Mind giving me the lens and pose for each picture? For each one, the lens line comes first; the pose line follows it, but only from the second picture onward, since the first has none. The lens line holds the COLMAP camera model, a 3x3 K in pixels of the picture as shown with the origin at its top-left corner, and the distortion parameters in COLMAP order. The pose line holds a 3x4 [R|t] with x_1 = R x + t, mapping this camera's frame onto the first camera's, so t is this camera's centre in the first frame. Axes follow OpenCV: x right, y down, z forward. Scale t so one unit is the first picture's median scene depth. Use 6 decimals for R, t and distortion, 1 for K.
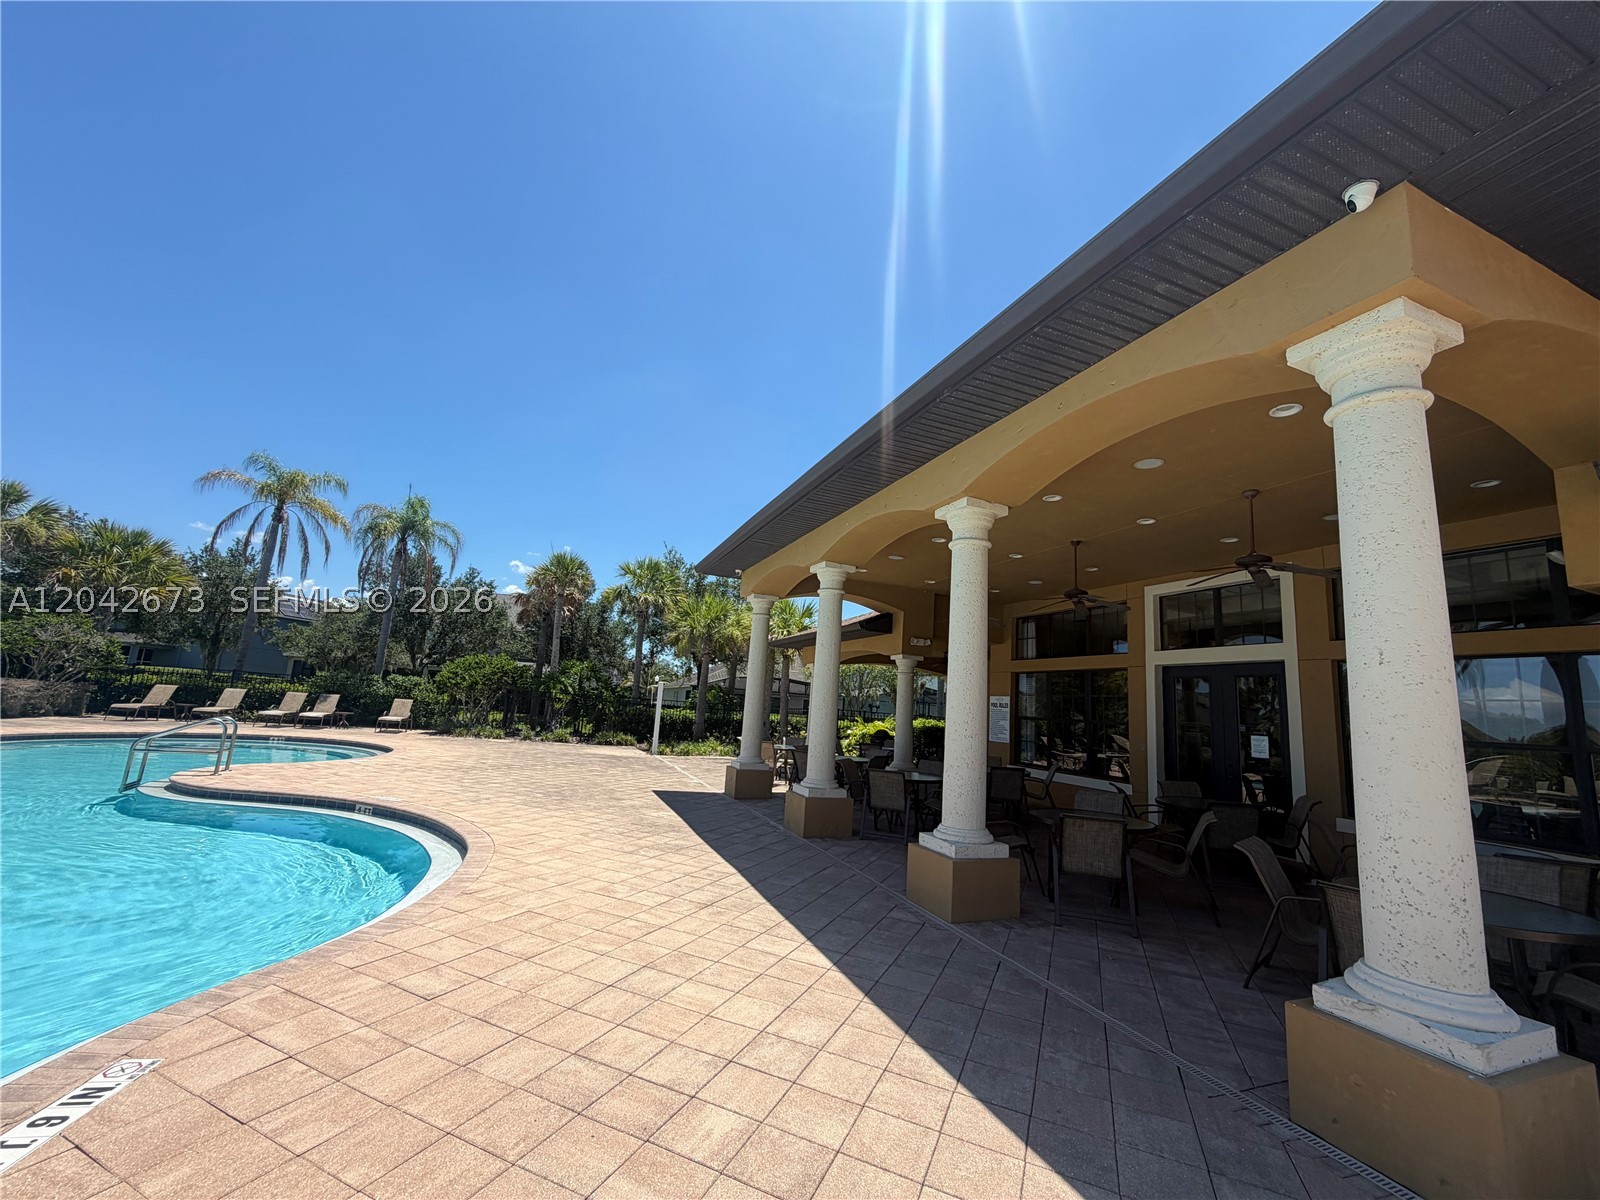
lens RADIAL K [[640.7, 0, 799.7], [0, 640.7, 601.0], [0, 0, 1]] dist [-0.002215, 0.000691]
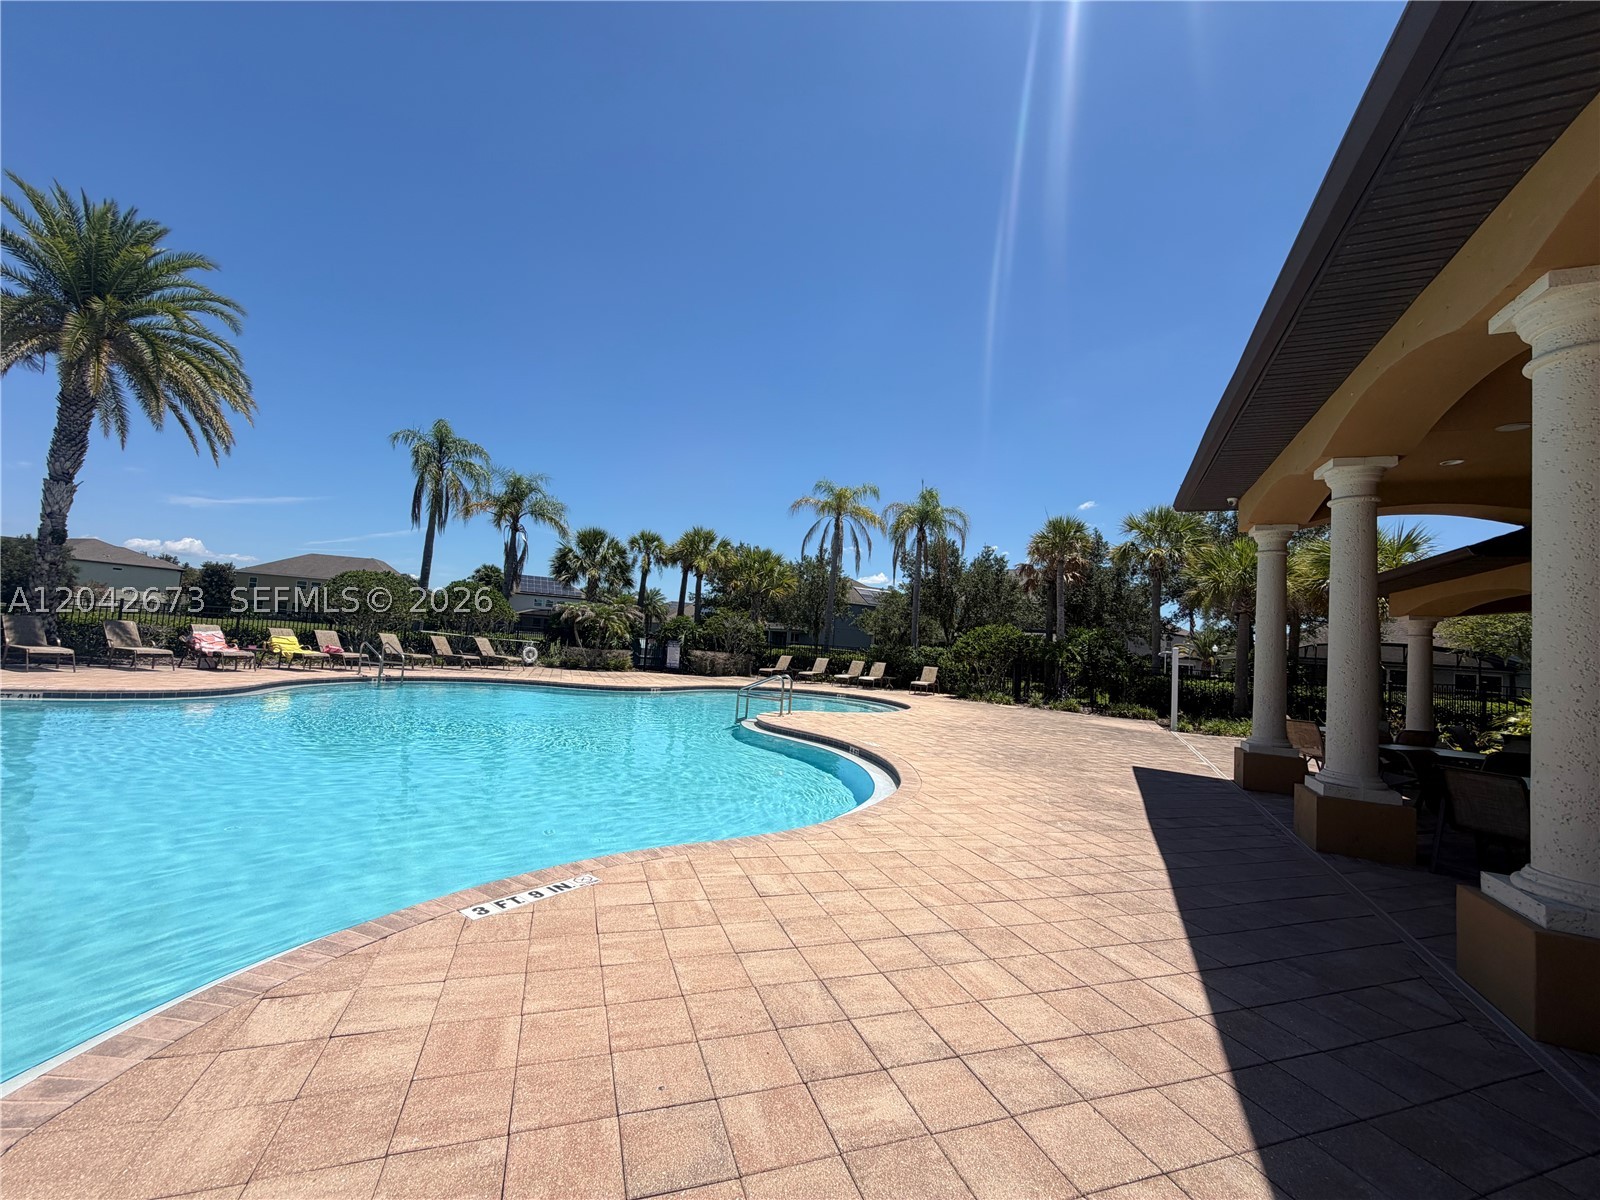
lens RADIAL K [[640.7, 0, 800.1], [0, 640.7, 603.8], [0, 0, 1]] dist [-0.002215, 0.000691]
pose [[0.683463, -0.067698, -0.726839, 0.135438], [0.099589, 0.995028, 0.000968, 0.034604], [0.723160, -0.073046, 0.686807, 0.104824]]
